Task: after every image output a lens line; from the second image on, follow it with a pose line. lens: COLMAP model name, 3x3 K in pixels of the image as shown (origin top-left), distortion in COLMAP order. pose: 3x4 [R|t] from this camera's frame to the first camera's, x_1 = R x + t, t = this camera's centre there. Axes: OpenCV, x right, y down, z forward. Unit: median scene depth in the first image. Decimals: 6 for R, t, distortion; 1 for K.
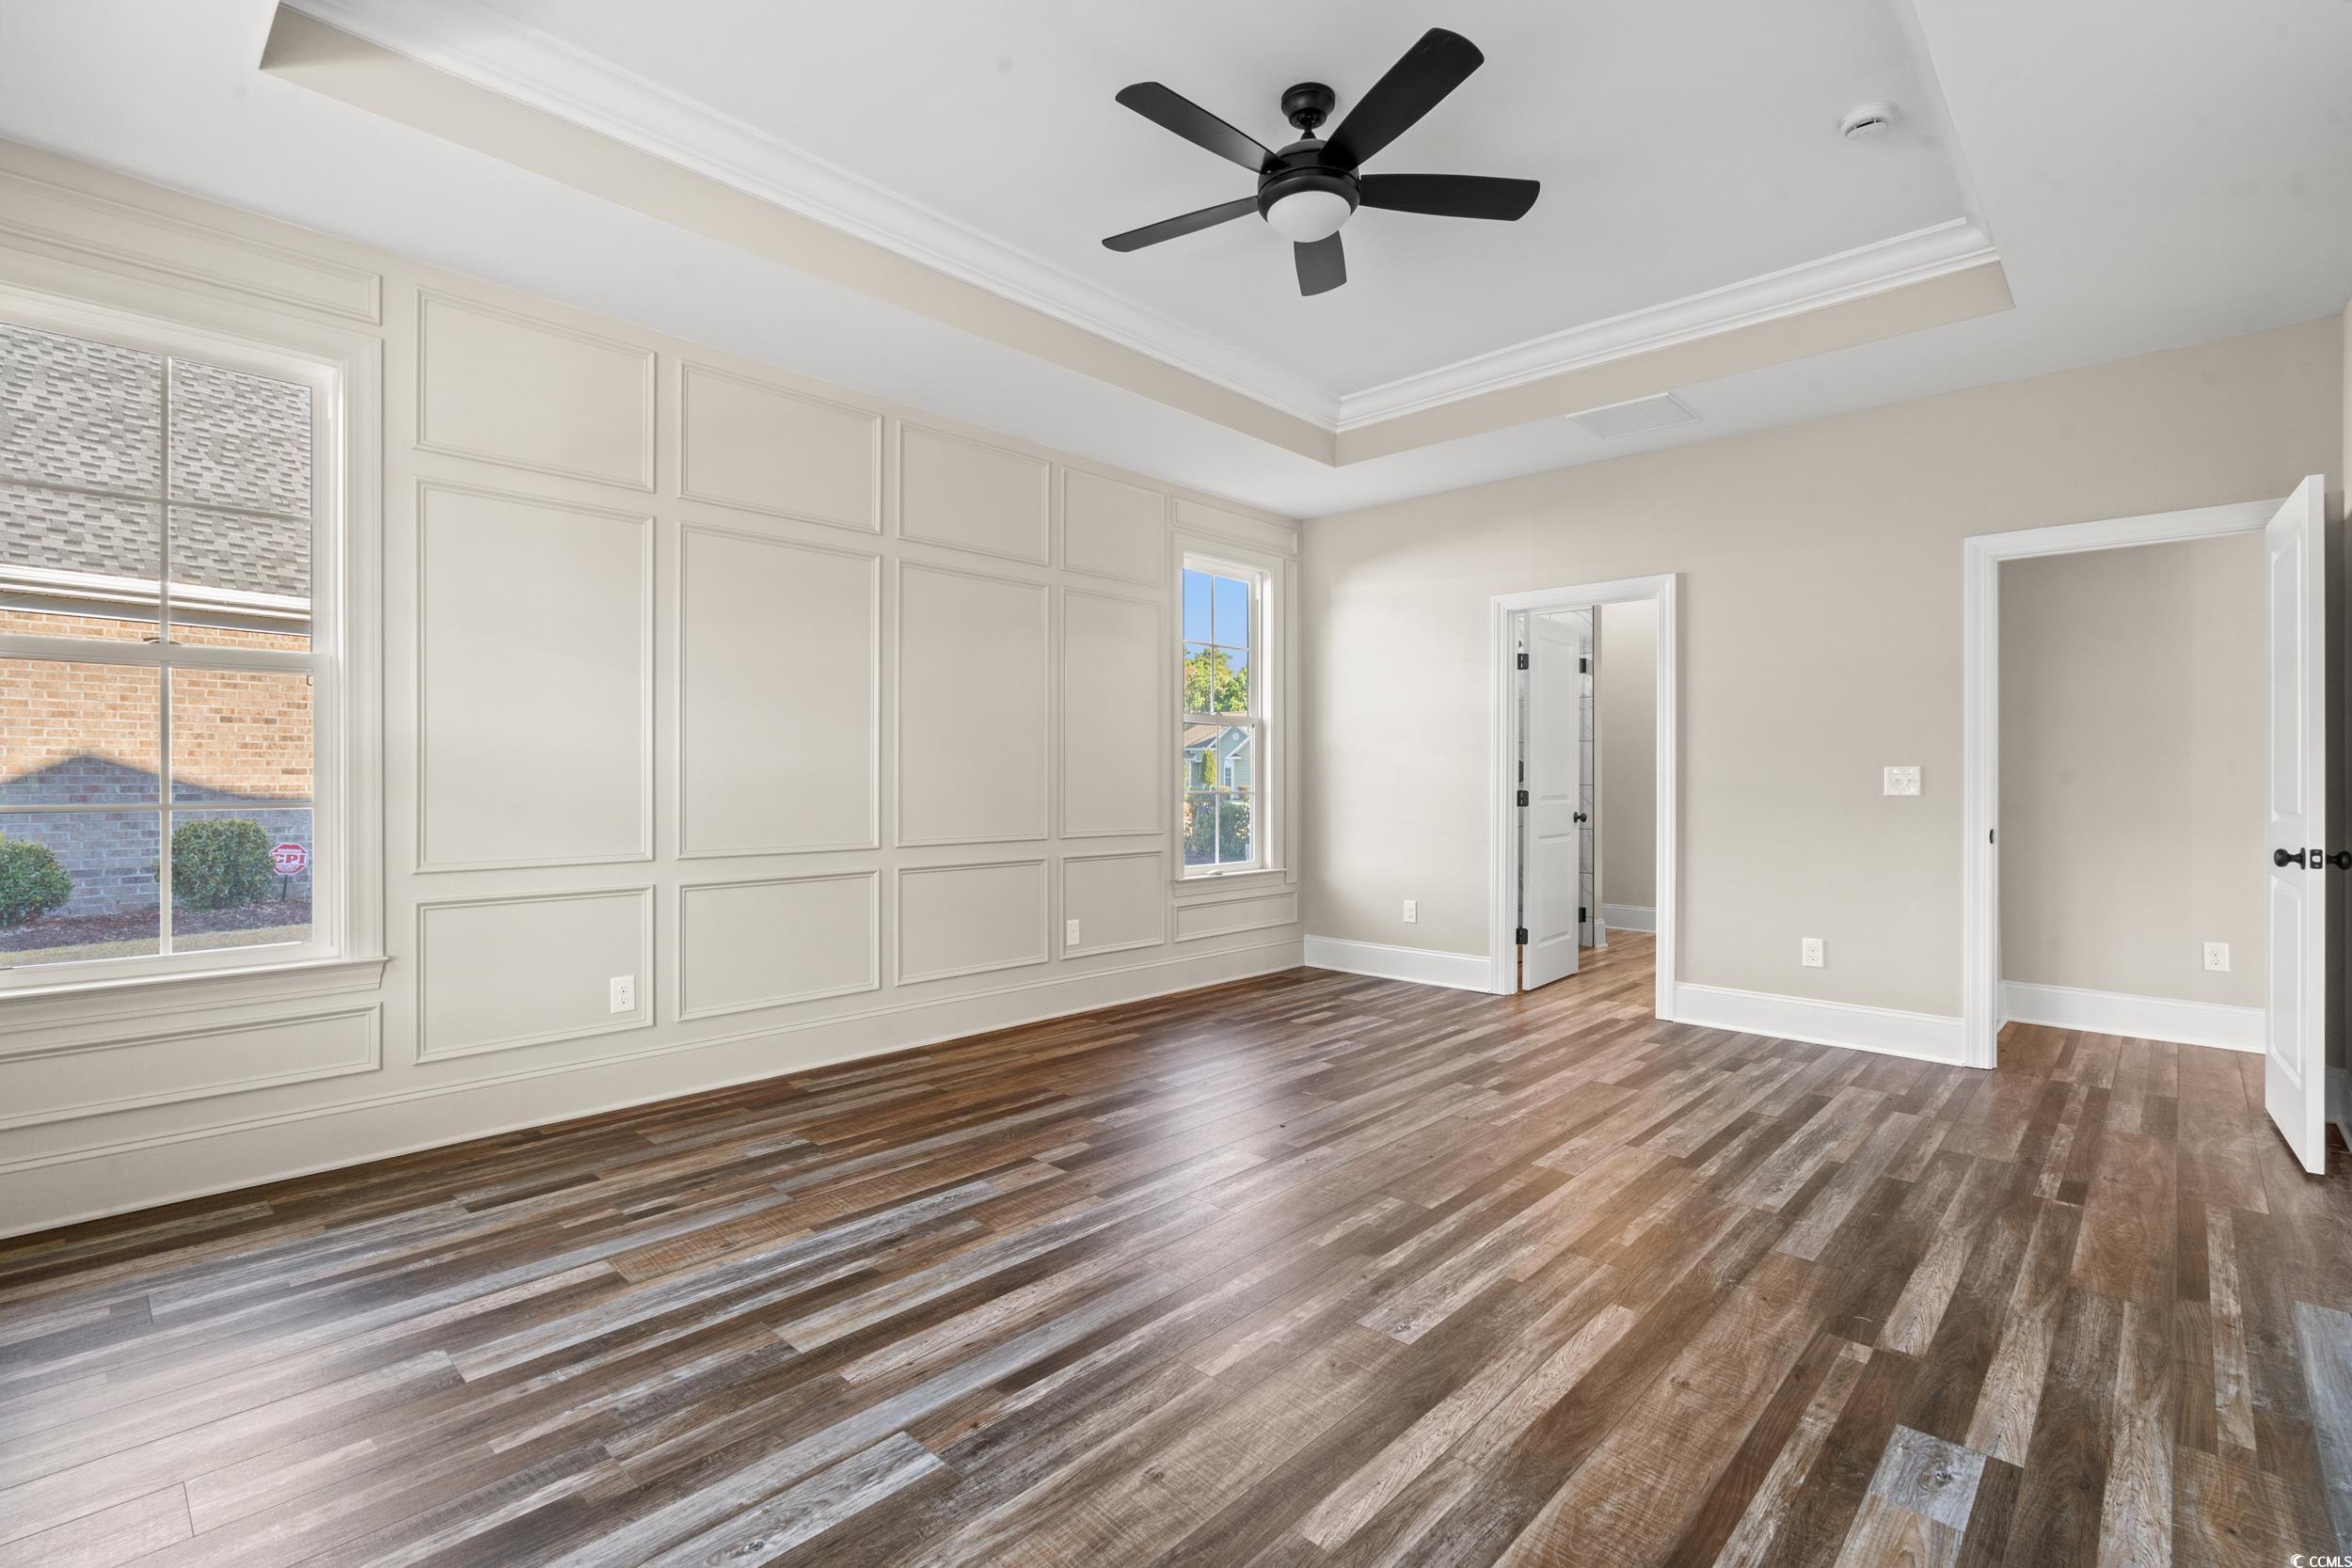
lens RADIAL K [[1066.8, 0, 1169.3], [0, 1066.8, 781.3], [0, 0, 1]] dist [-0.001709, -0.000274]
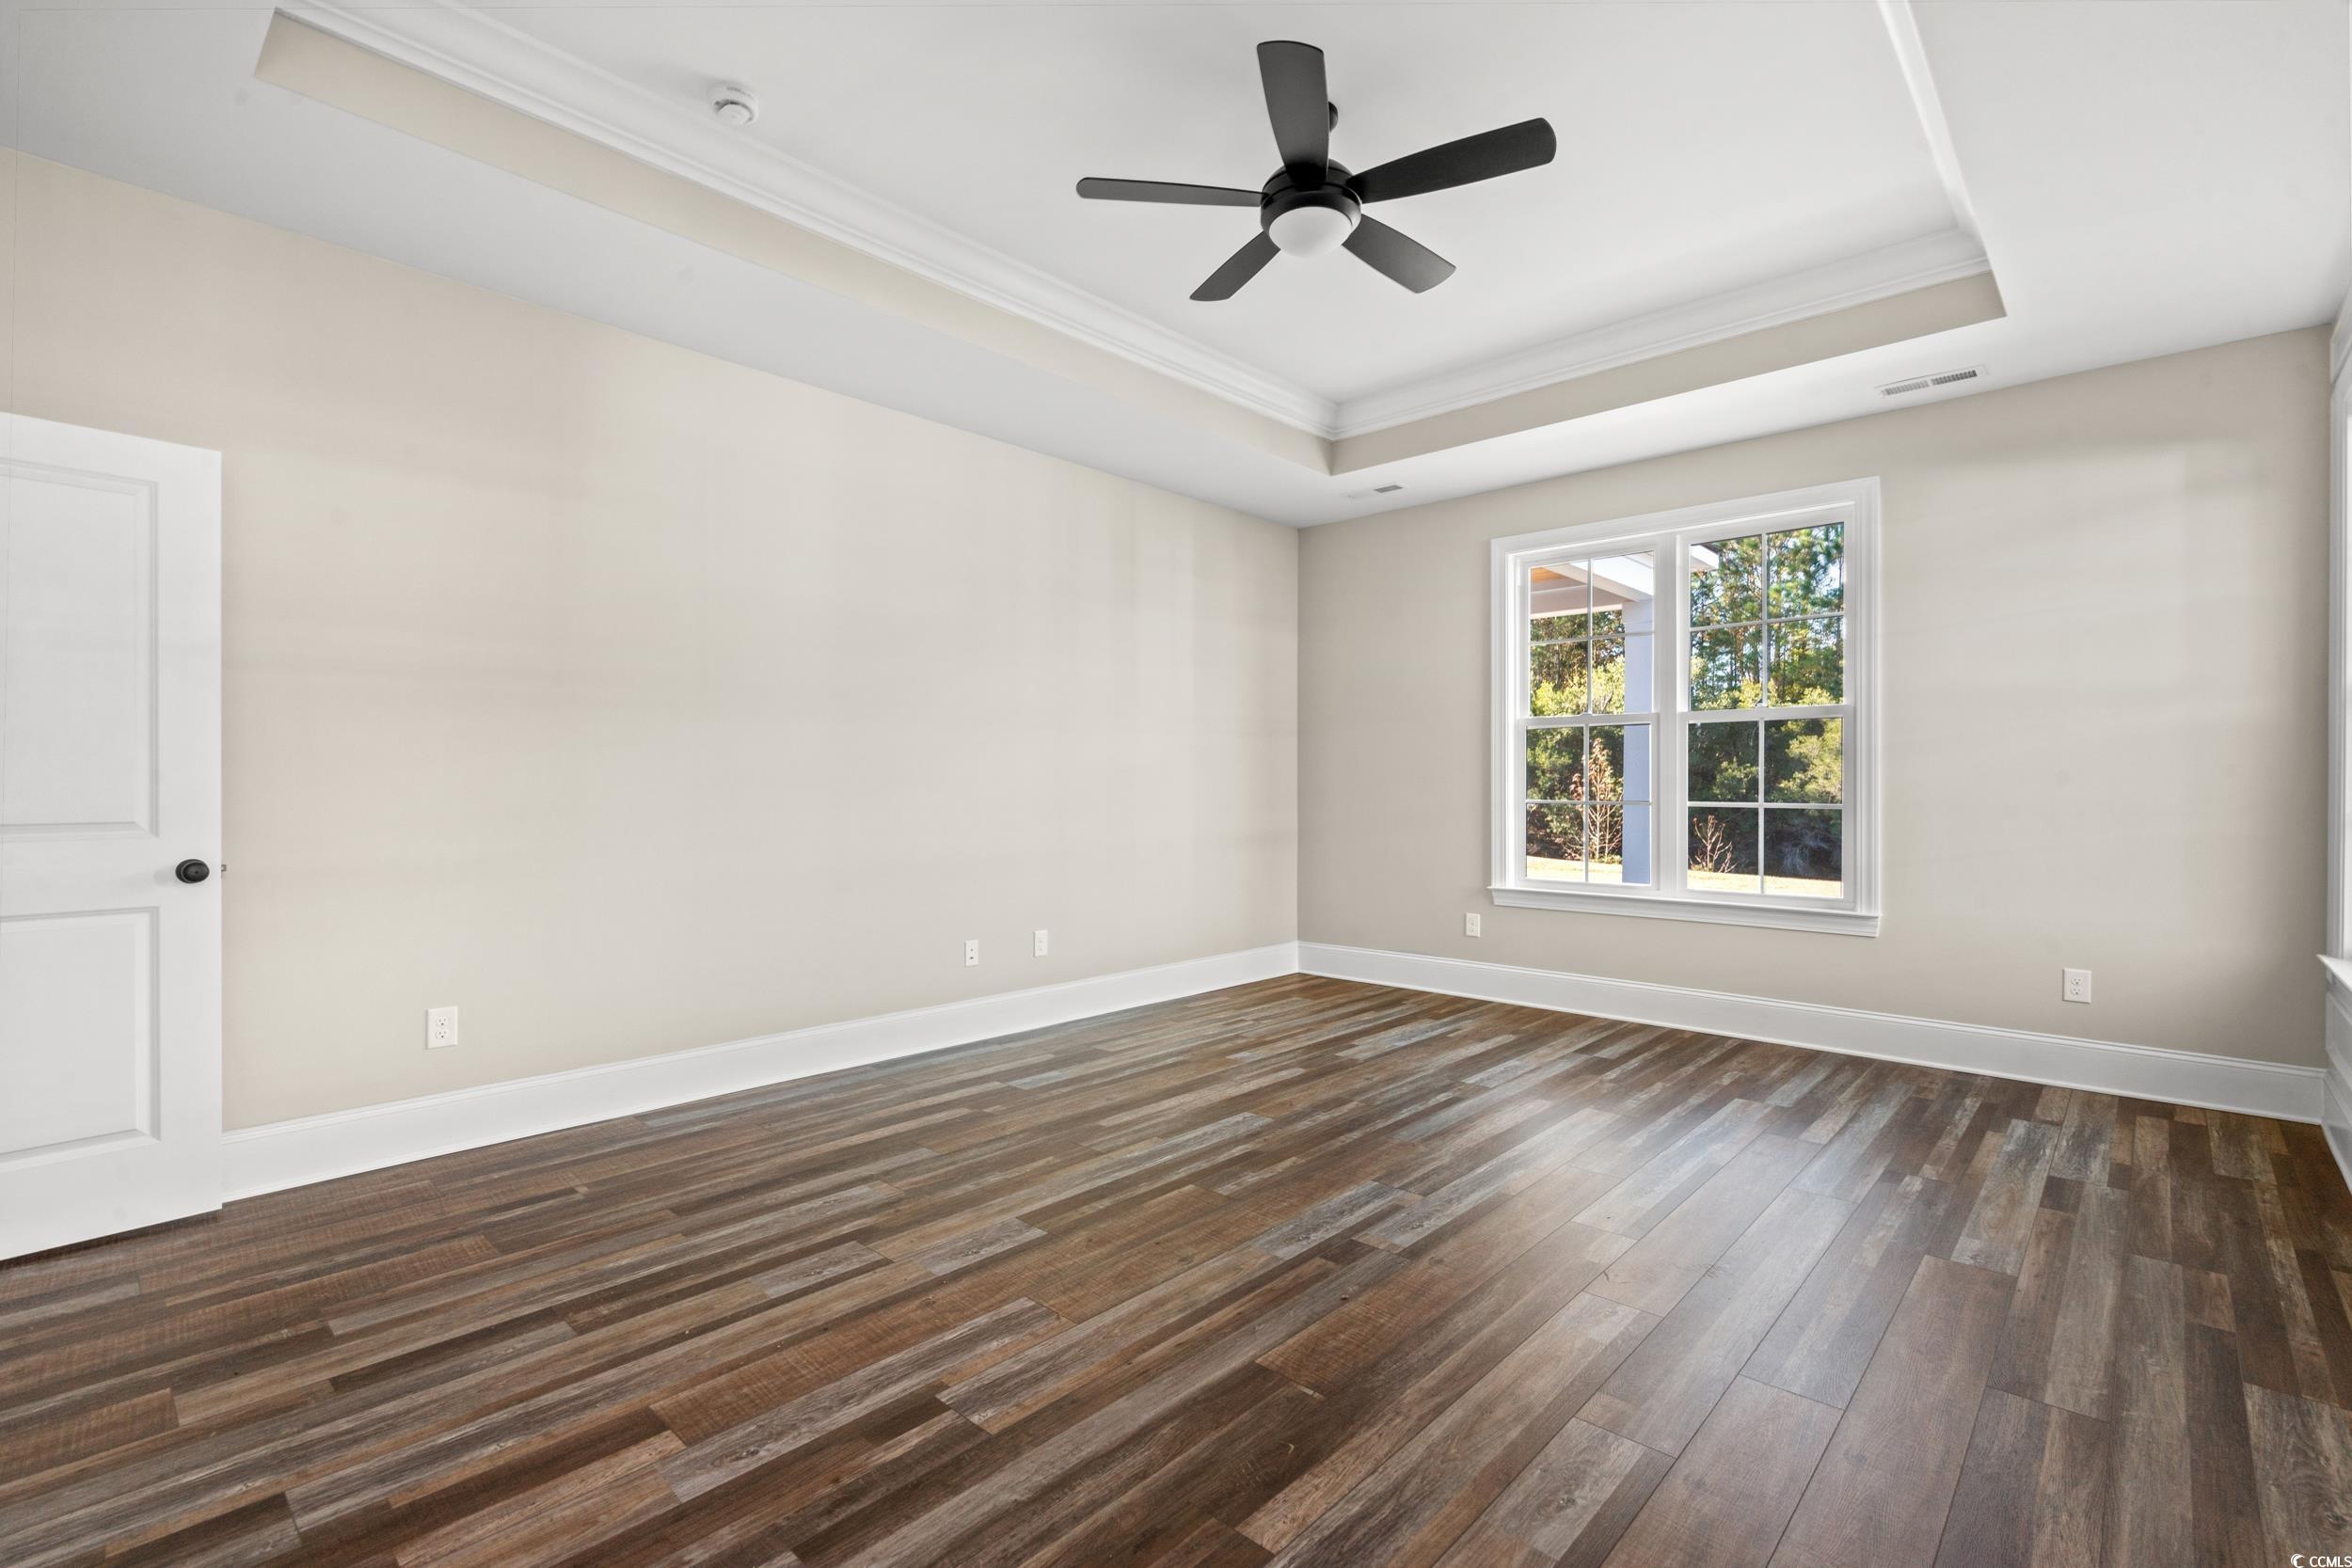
lens RADIAL K [[1066.8, 0, 1169.3], [0, 1066.8, 781.3], [0, 0, 1]] dist [-0.001709, -0.000274]
pose [[-0.999950, -0.004922, -0.008697, 0.276338], [-0.004933, 0.999987, 0.001212, -0.007828], [0.008691, 0.001255, -0.999961, 2.053371]]
